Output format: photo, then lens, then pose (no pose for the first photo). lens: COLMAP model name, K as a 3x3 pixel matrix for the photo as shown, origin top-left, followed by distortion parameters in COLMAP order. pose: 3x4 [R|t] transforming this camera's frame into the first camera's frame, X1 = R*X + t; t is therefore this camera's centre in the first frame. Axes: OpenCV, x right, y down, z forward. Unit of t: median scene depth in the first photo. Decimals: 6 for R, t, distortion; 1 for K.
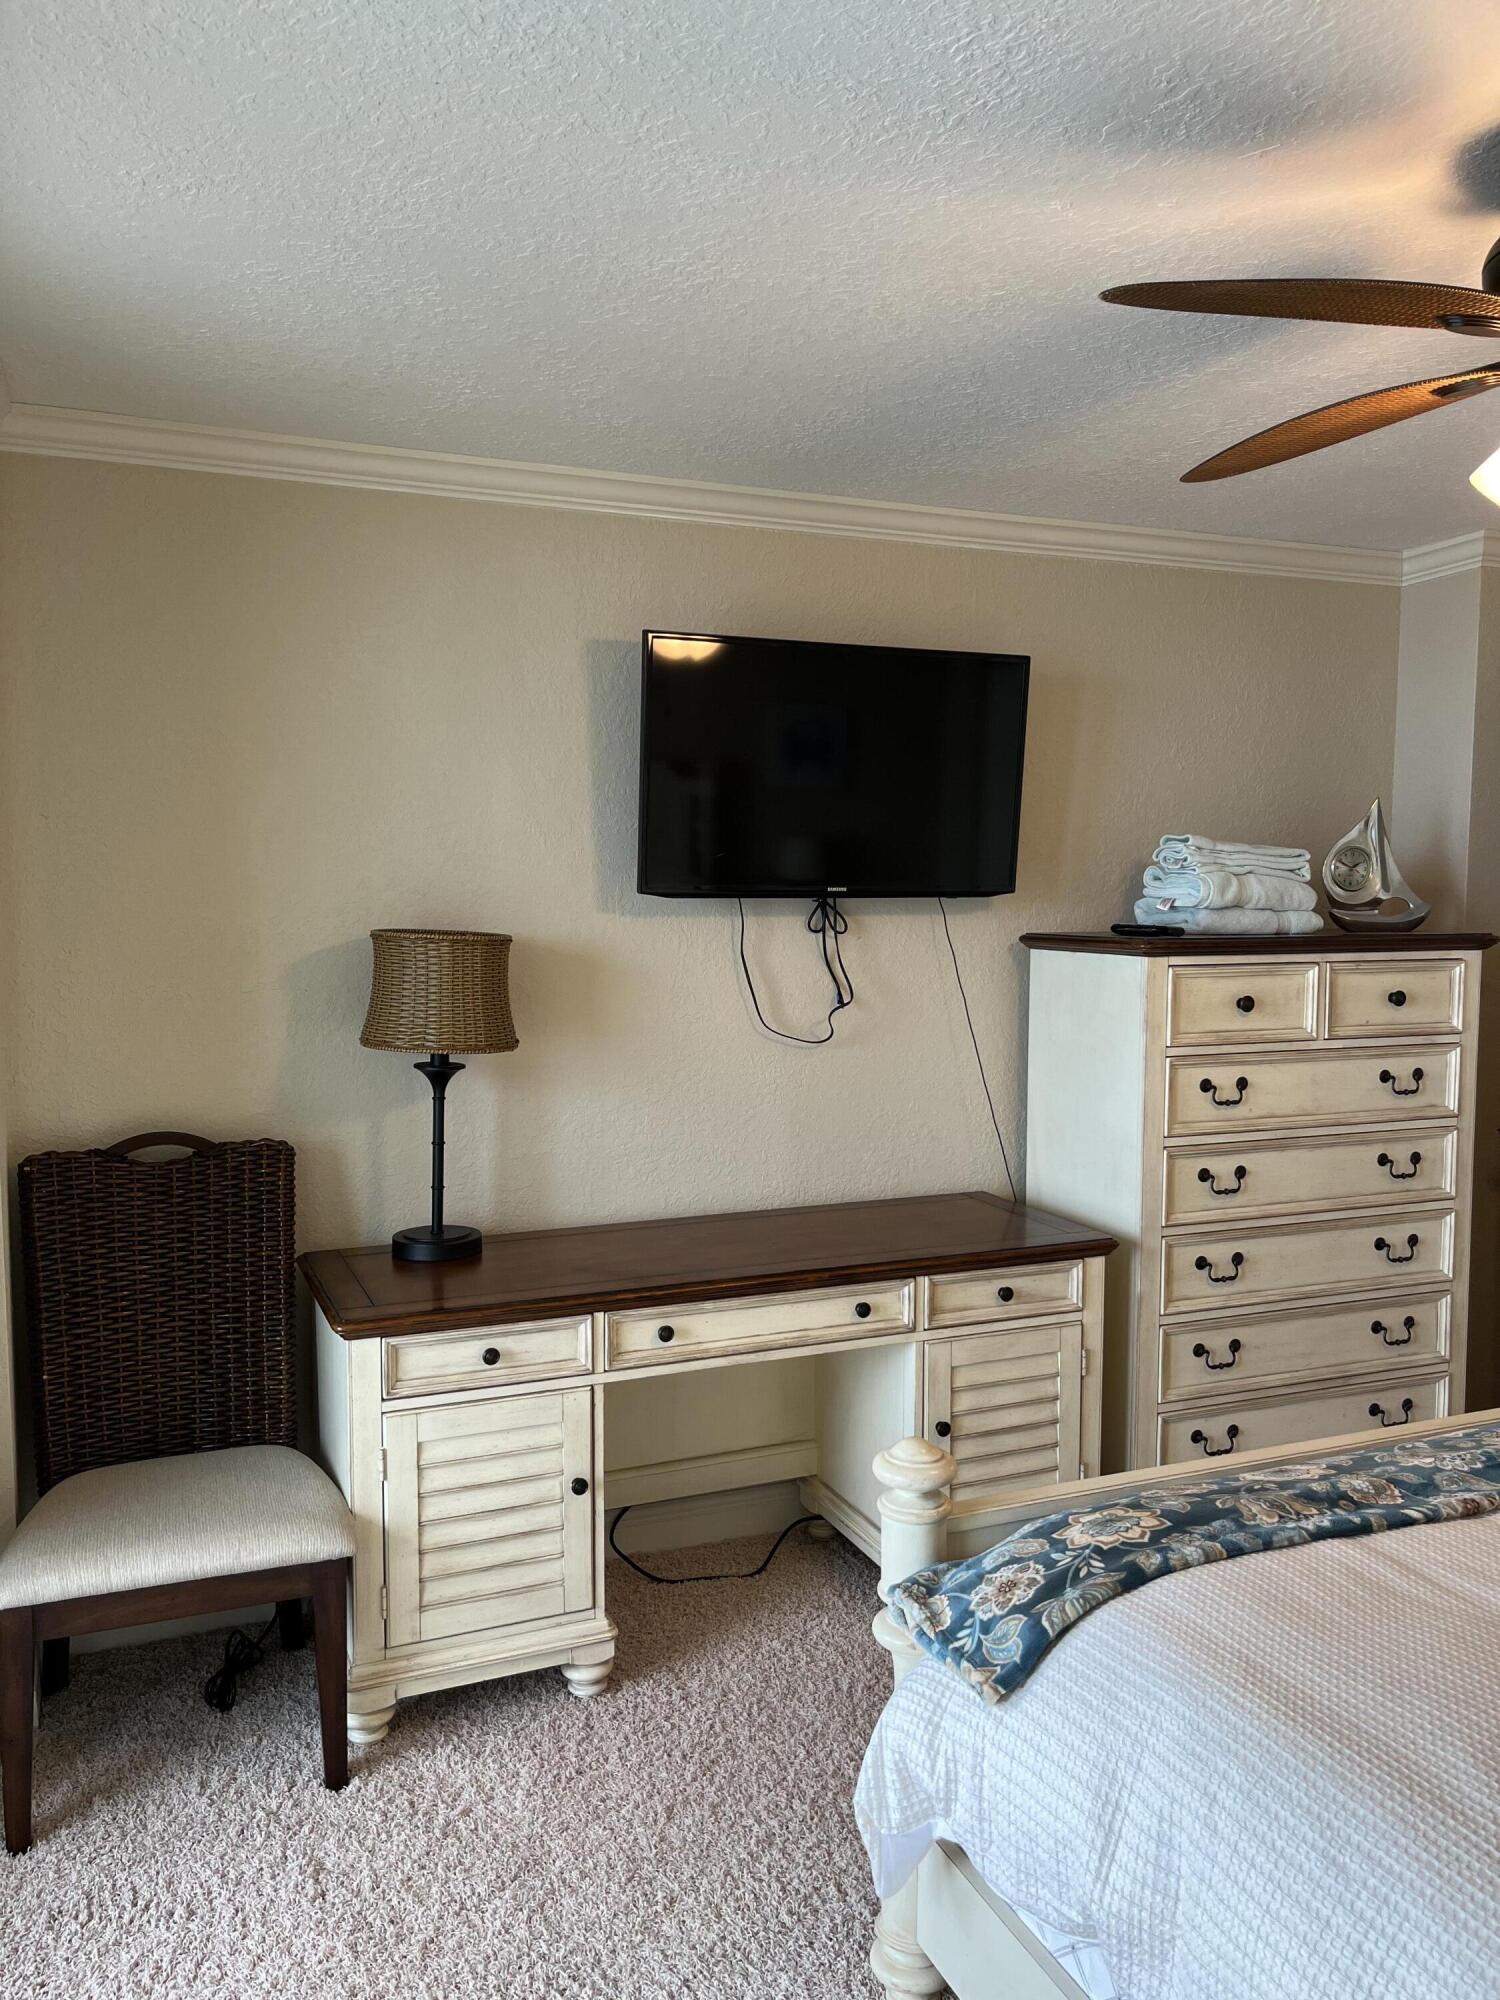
lens RADIAL K [[1528.8, 0, 752.0], [0, 1528.8, 999.0], [0, 0, 1]] dist [0.059976, -0.092090]
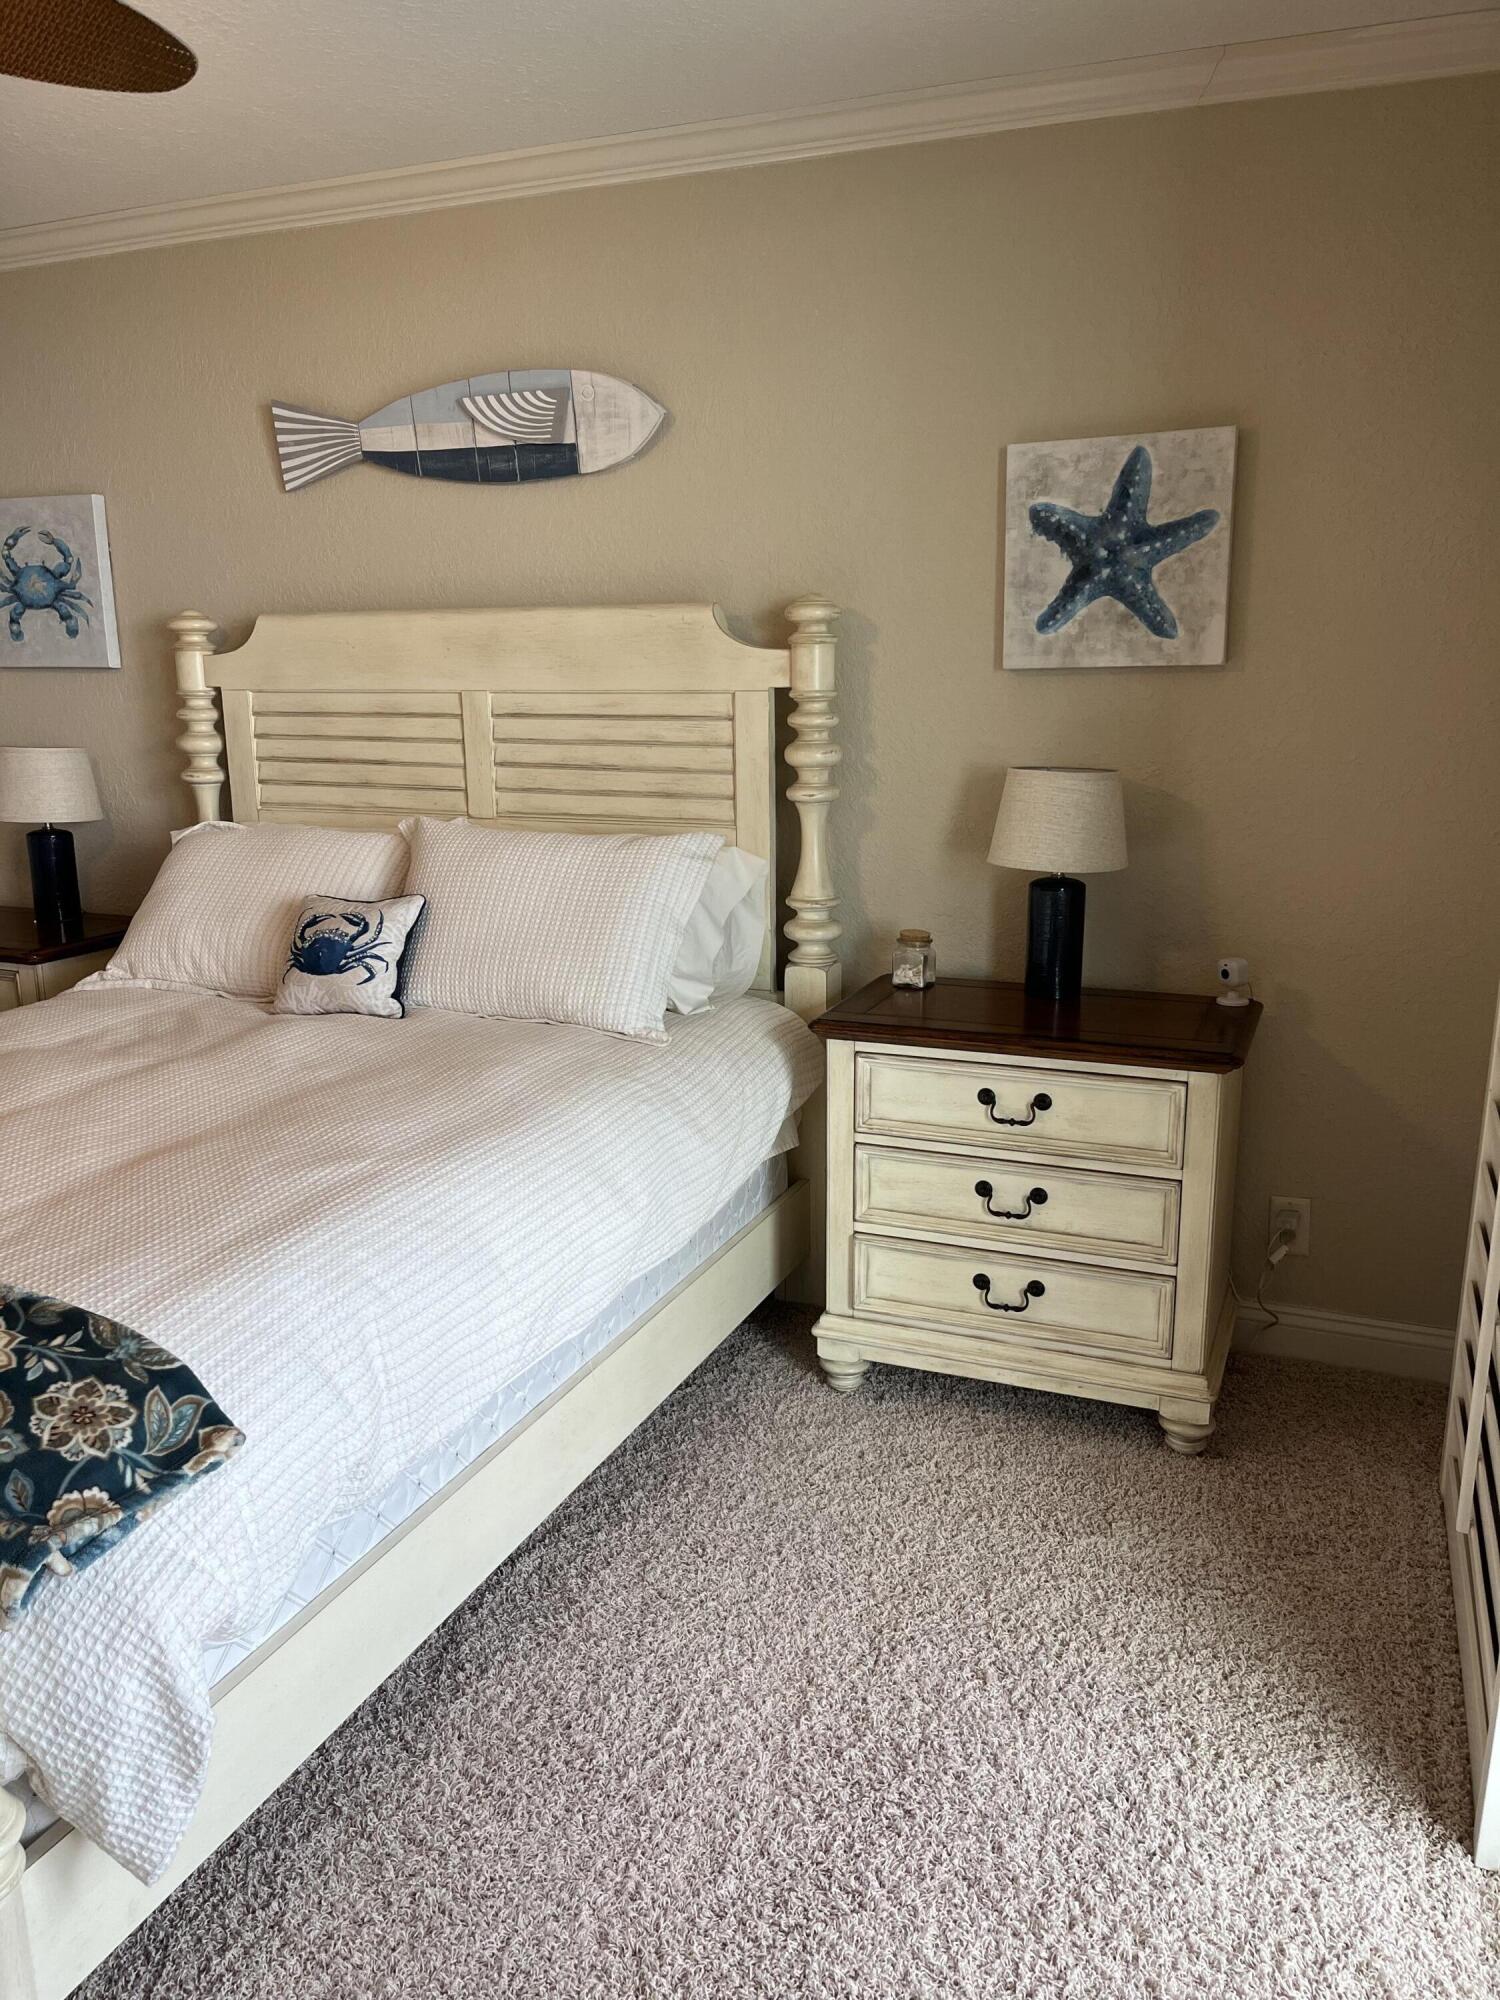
lens RADIAL K [[1528.8, 0, 747.5], [0, 1528.8, 1010.9], [0, 0, 1]] dist [0.059976, -0.092090]
pose [[-0.708459, -0.158932, 0.687624, -0.602728], [0.062683, 0.956293, 0.285612, -0.027597], [-0.702963, 0.245446, -0.667532, 1.253547]]
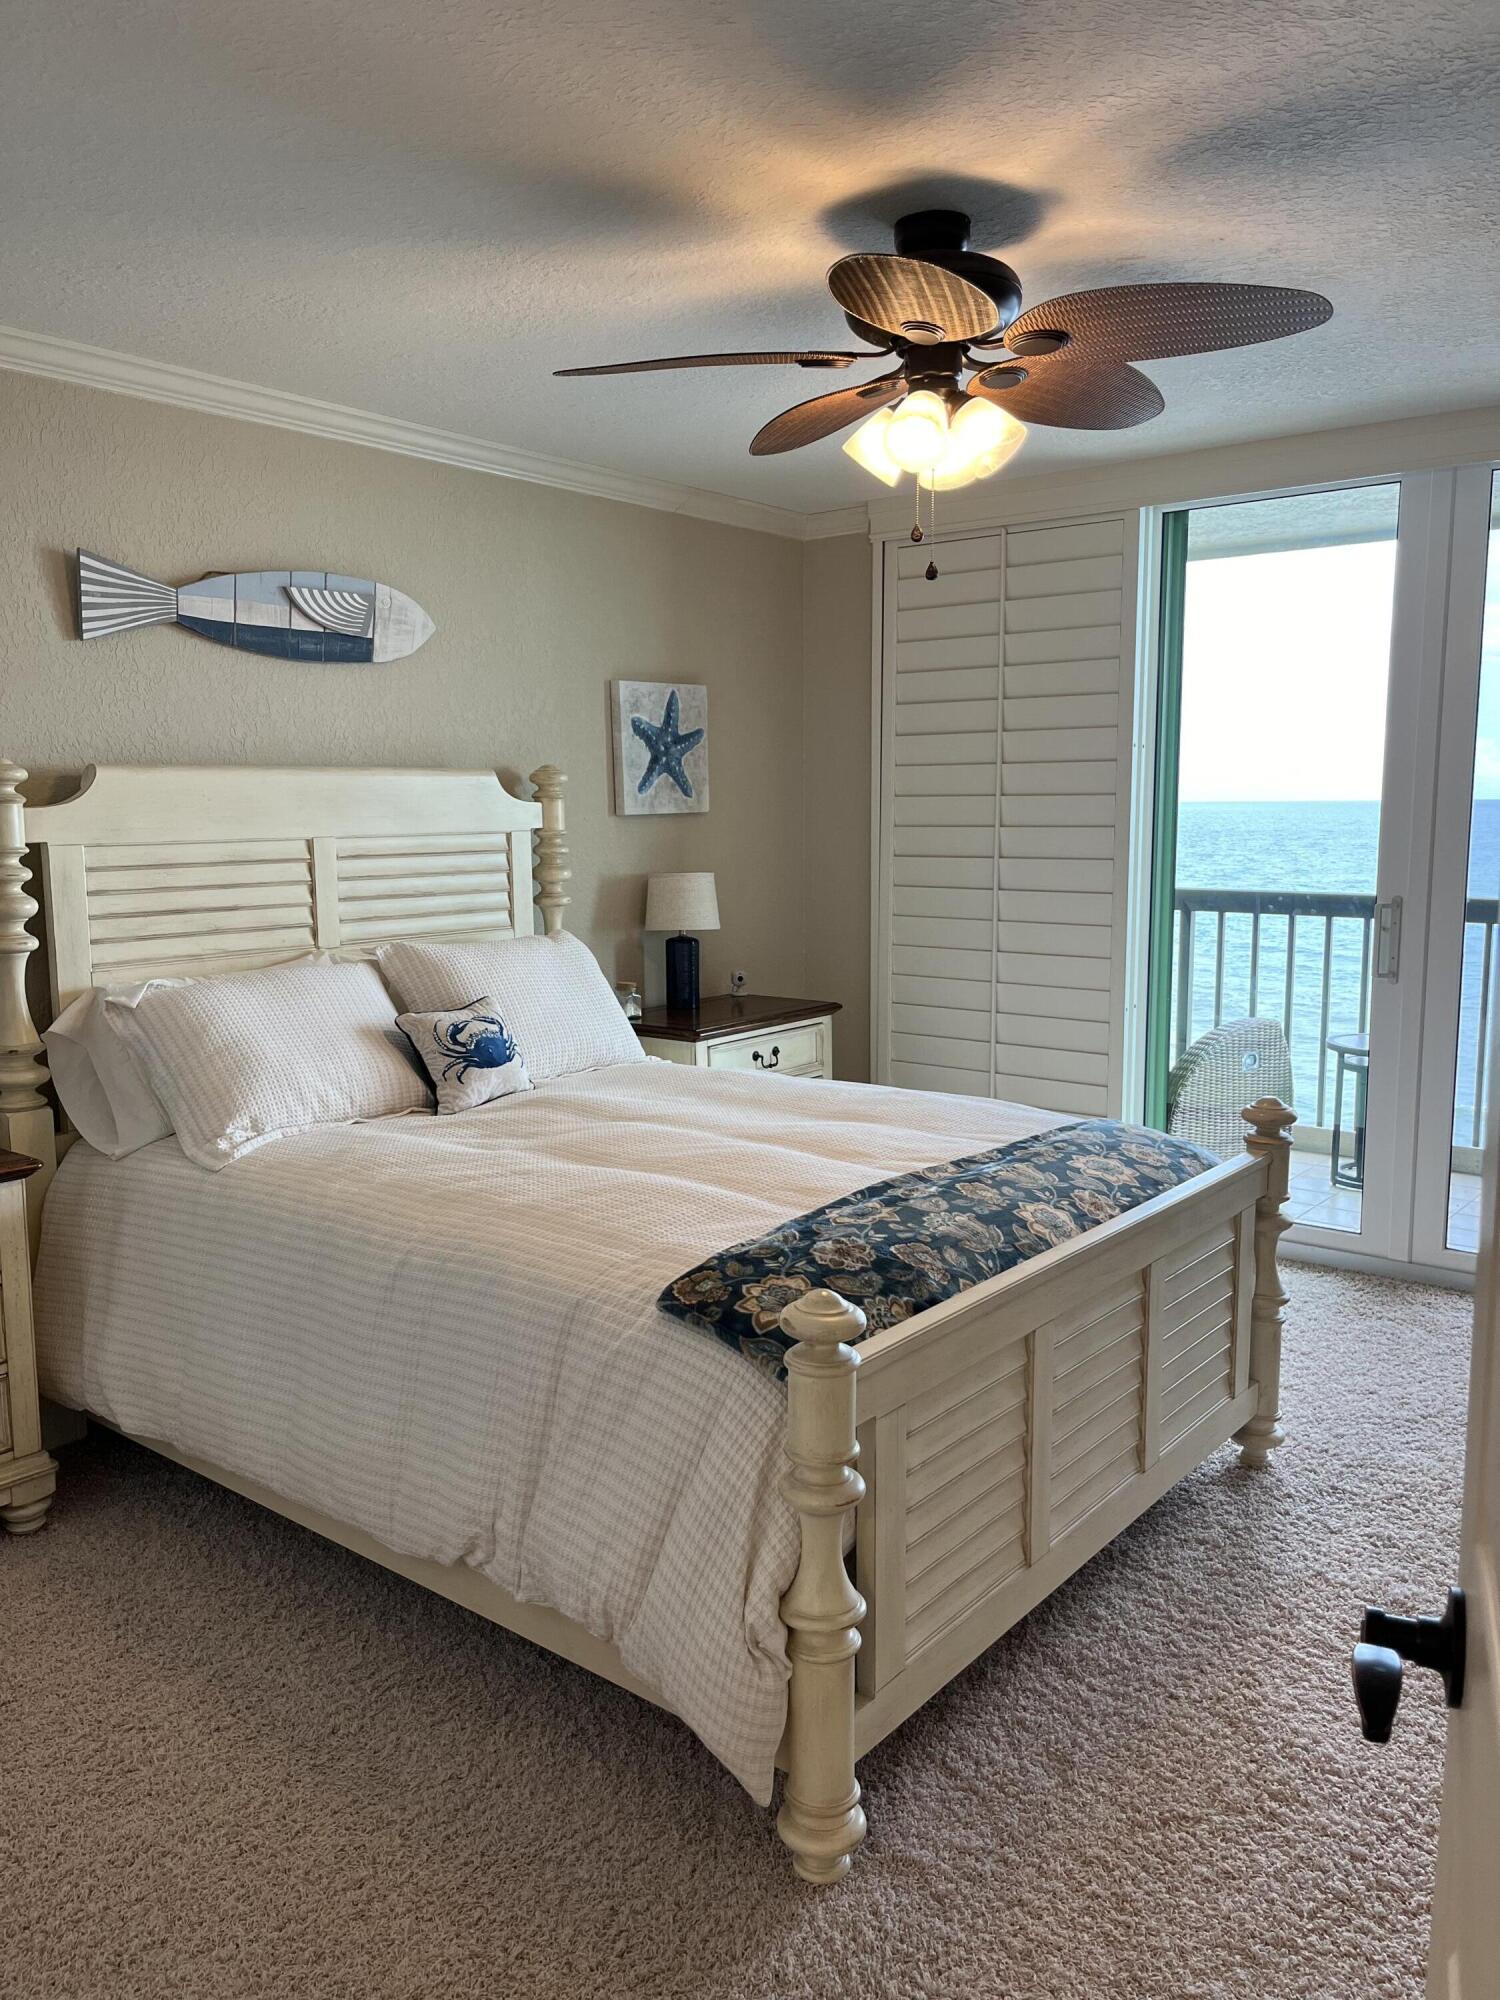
lens RADIAL K [[1528.8, 0, 751.7], [0, 1528.8, 1018.2], [0, 0, 1]] dist [0.059976, -0.092090]
pose [[-0.866992, 0.073895, -0.492813, 1.548921], [-0.035915, 0.977107, 0.209696, -0.110697], [0.497026, 0.199504, -0.844490, 2.290443]]
